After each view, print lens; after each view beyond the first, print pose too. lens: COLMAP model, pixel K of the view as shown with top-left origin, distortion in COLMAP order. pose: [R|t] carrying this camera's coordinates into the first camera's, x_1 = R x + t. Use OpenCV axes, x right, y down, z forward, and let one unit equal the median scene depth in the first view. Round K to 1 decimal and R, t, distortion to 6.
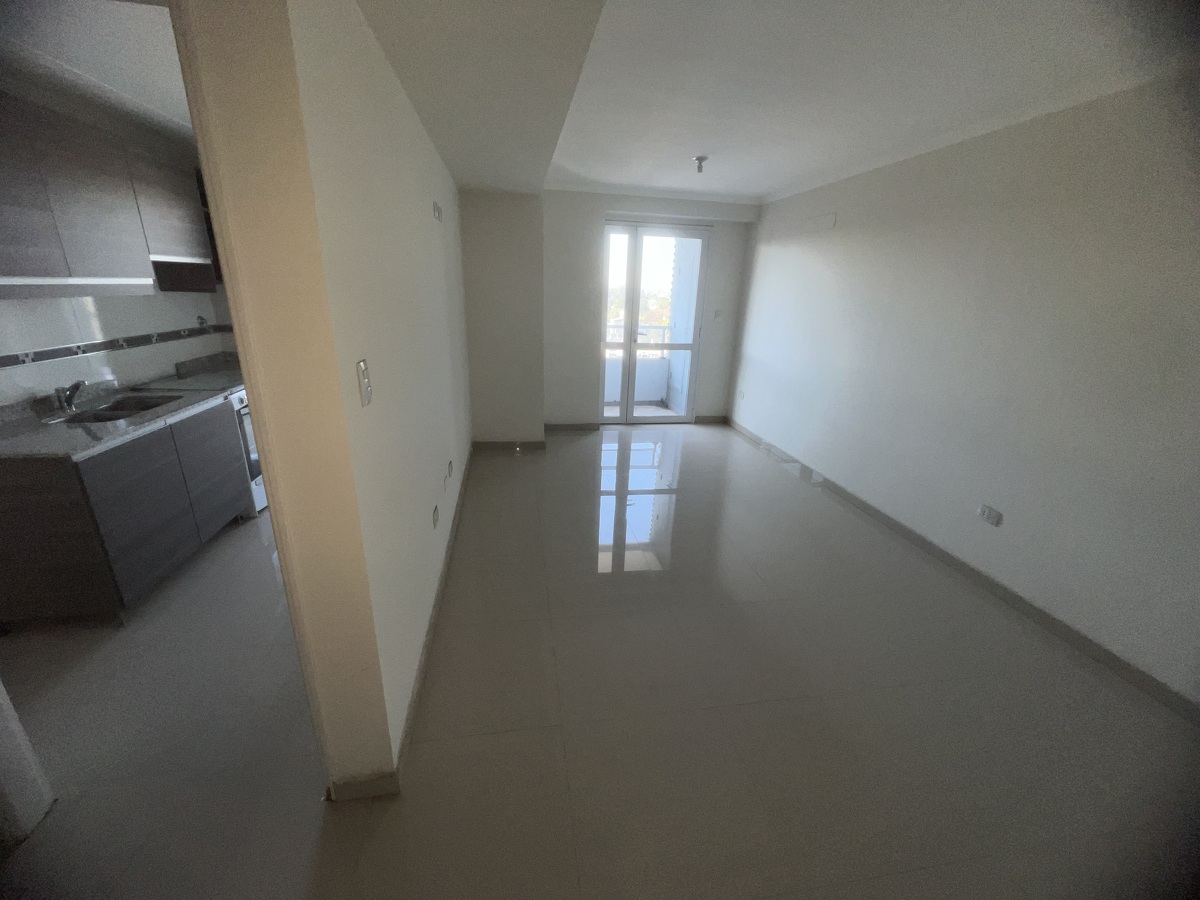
lens RADIAL K [[478.3, 0, 600.1], [0, 478.3, 448.6], [0, 0, 1]] dist [0.004688, -0.000198]
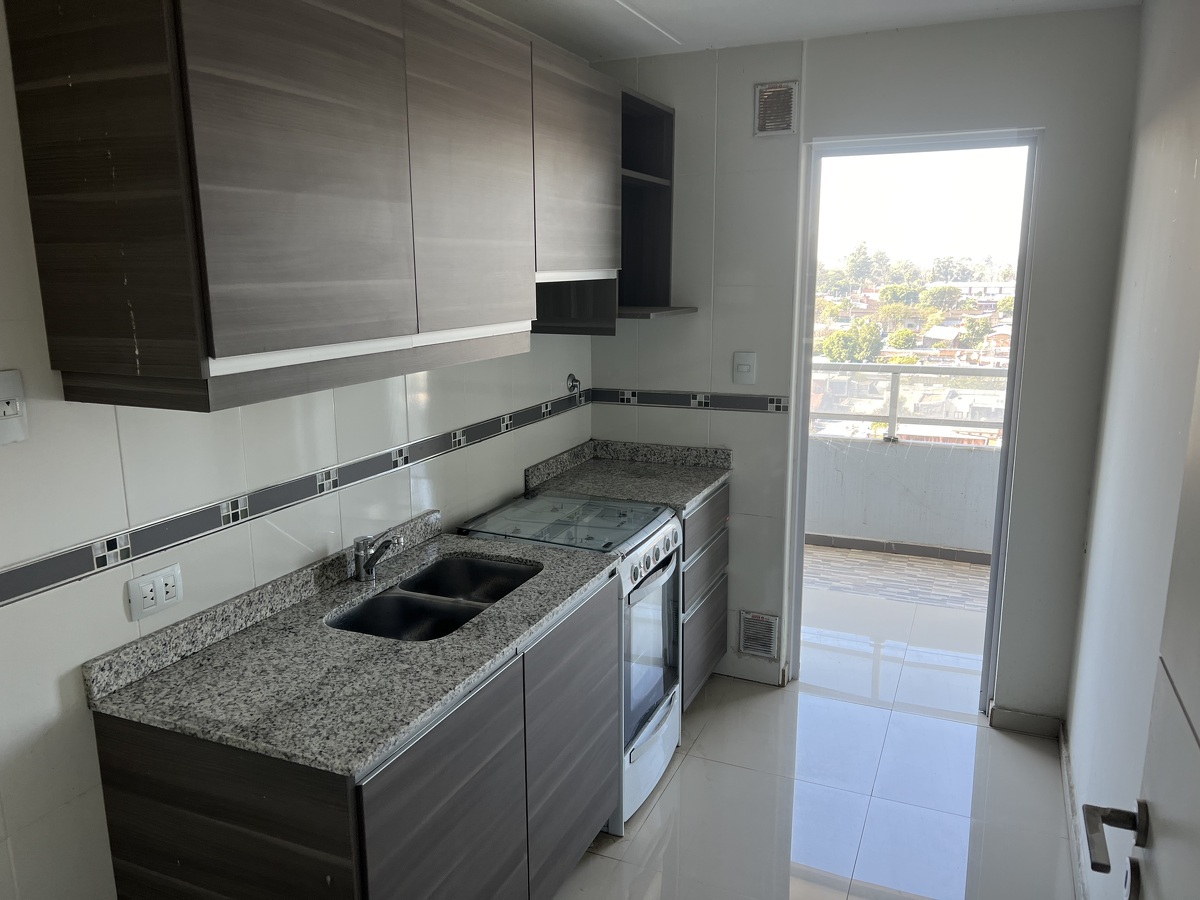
lens RADIAL K [[894.4, 0, 598.2], [0, 894.4, 450.6], [0, 0, 1]] dist [-0.000104, 0.002672]
pose [[0.831351, 0.064322, -0.552013, -0.353231], [-0.139739, 0.985561, -0.095612, -0.138423], [0.537893, 0.156625, 0.828336, 0.298729]]
